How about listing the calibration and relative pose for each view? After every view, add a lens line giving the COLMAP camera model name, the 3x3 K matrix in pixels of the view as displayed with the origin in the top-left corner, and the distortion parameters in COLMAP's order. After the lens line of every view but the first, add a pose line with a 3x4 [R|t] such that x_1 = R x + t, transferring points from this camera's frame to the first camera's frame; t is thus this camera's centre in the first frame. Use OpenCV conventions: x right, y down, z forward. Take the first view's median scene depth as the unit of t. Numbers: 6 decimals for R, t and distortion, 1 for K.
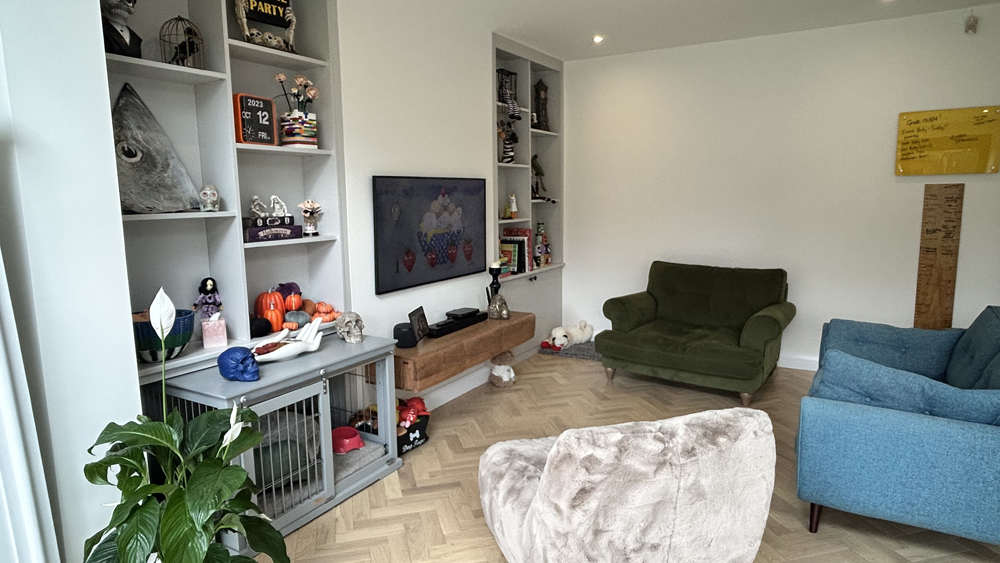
lens RADIAL K [[599.0, 0, 500.0], [0, 599.0, 281.5], [0, 0, 1]] dist [0.004682, -0.000052]
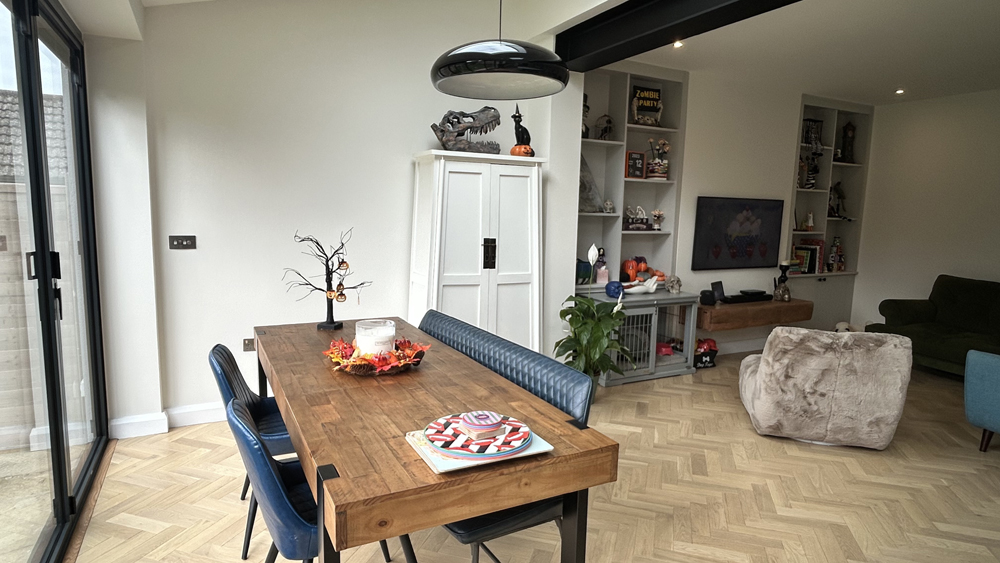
lens RADIAL K [[565.2, 0, 500.0], [0, 565.2, 281.5], [0, 0, 1]] dist [-0.000579, -0.001921]
pose [[0.849221, 0.102547, -0.517984, 0.159234], [-0.112542, 0.993572, 0.012191, 0.101361], [0.515904, 0.047942, 0.855304, -0.616531]]
